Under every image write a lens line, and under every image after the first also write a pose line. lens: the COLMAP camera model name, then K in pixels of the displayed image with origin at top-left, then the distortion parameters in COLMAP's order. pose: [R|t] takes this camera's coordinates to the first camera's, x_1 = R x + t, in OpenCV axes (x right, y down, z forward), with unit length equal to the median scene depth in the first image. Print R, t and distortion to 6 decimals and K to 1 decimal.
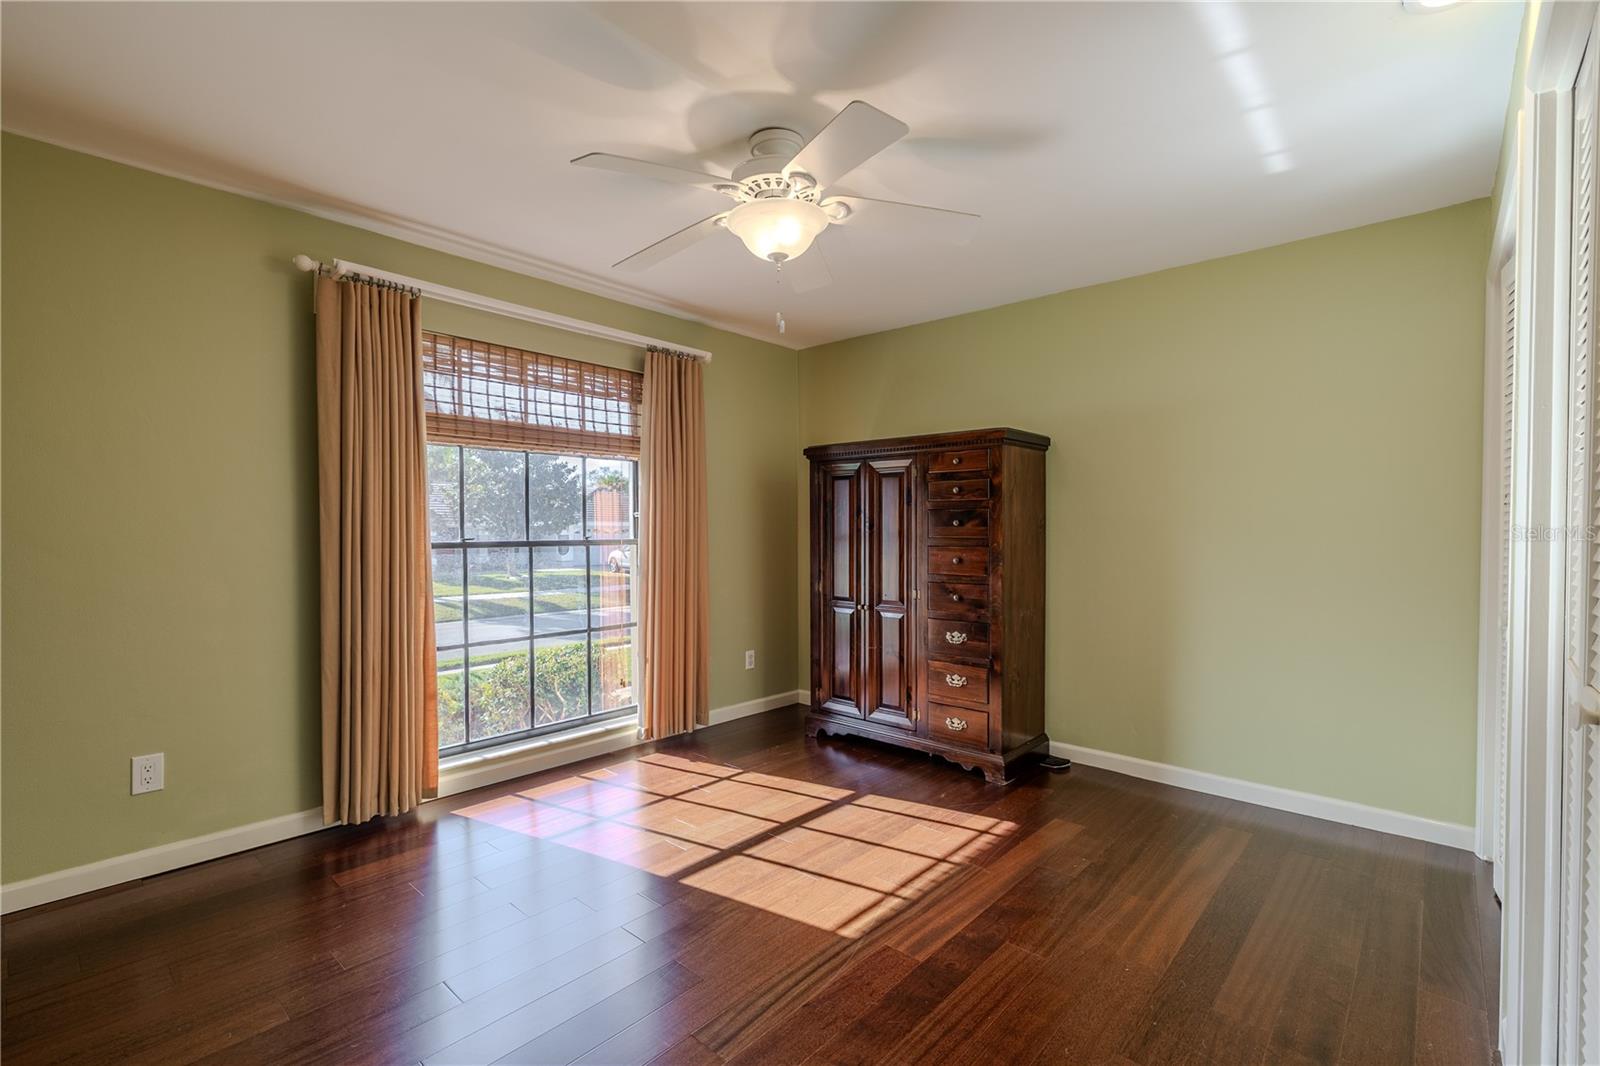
lens RADIAL K [[717.1, 0, 800.4], [0, 717.1, 537.2], [0, 0, 1]] dist [0.001351, -0.000065]
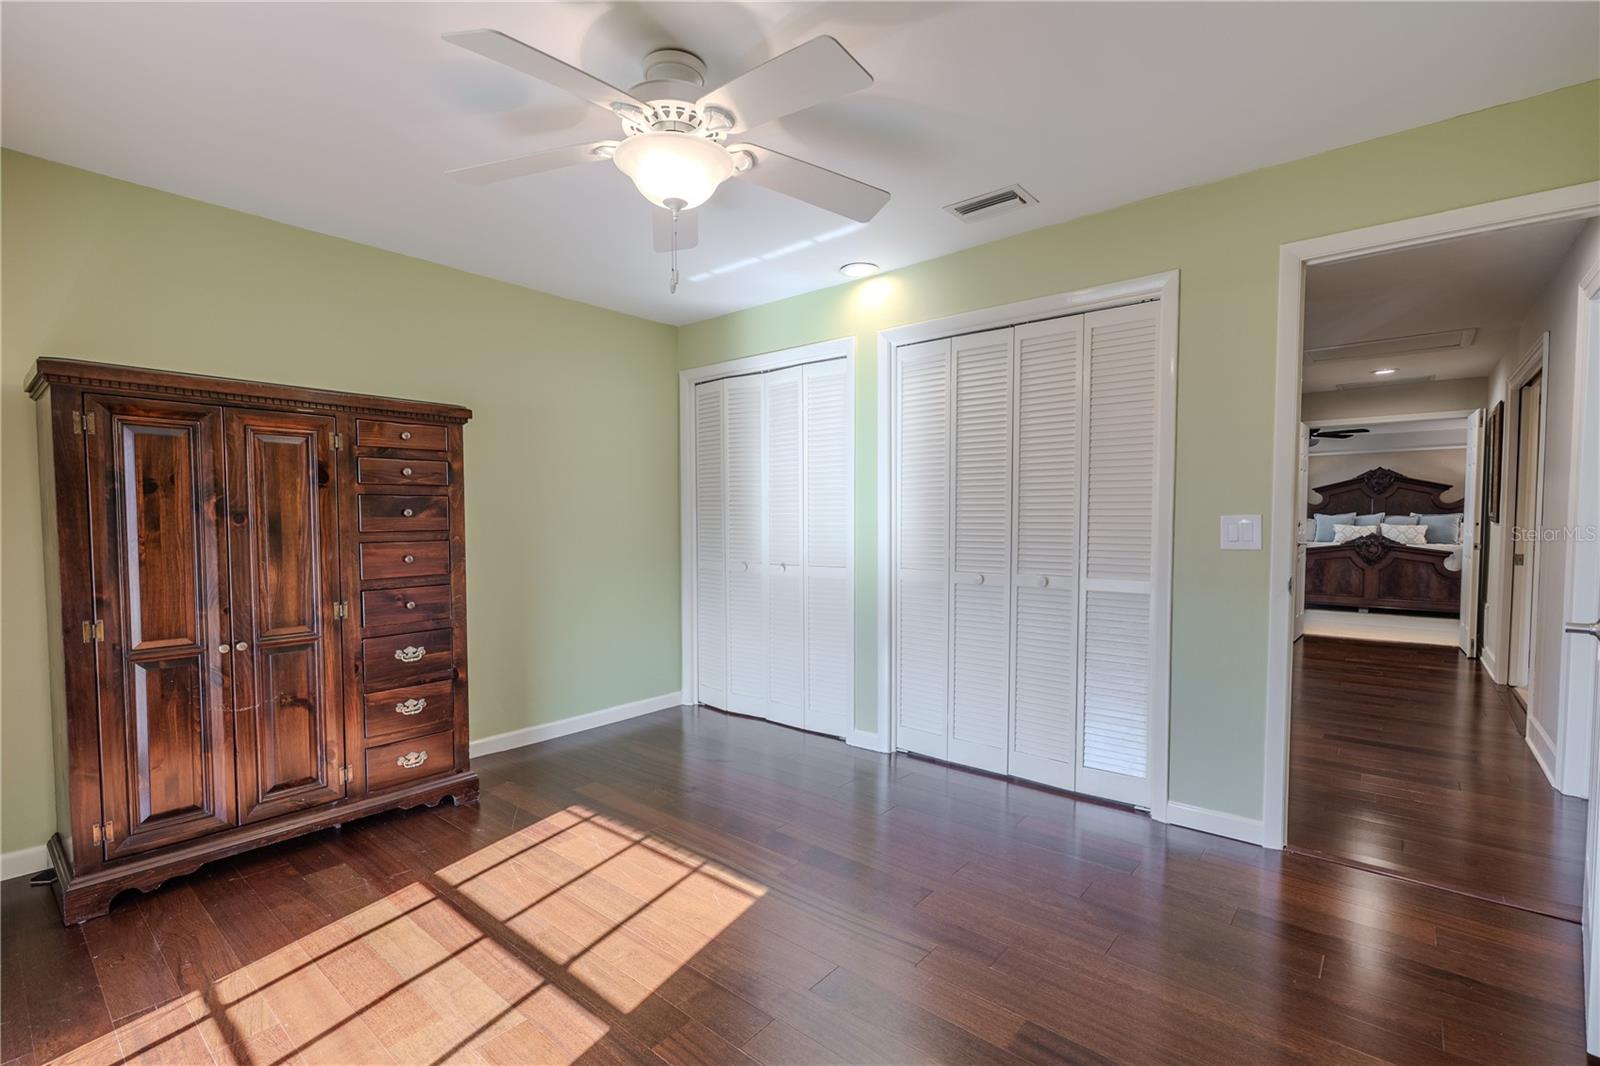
lens RADIAL K [[717.1, 0, 800.4], [0, 717.1, 537.2], [0, 0, 1]] dist [0.001351, -0.000065]
pose [[-0.029702, -0.025742, 0.999227, -0.743874], [0.020223, 0.999448, 0.026349, -0.005147], [-0.999354, 0.020990, -0.029165, 0.716714]]
